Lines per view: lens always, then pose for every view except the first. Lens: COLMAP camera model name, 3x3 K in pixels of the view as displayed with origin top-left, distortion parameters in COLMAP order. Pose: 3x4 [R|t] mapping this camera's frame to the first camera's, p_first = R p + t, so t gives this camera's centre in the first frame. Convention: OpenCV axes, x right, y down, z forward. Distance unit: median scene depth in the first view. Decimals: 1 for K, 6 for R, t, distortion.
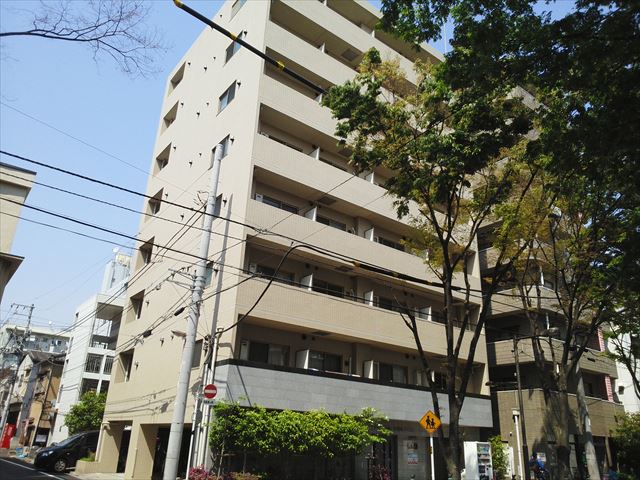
lens RADIAL K [[507.5, 0, 321.4], [0, 507.5, 240.4], [0, 0, 1]] dist [0.016339, -0.039376]
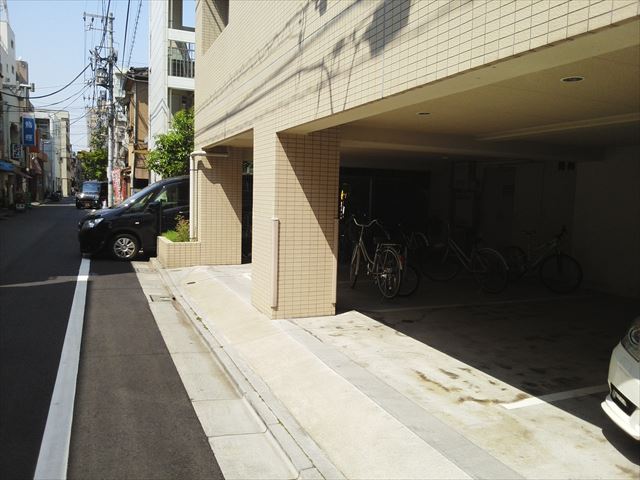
lens RADIAL K [[507.5, 0, 320.0], [0, 507.5, 240.2], [0, 0, 1]] dist [0.016339, -0.039376]
pose [[0.969301, 0.011907, -0.245589, -0.229352], [0.099072, 0.895241, 0.434428, 0.254168], [0.225034, -0.445422, 0.866579, 0.638431]]
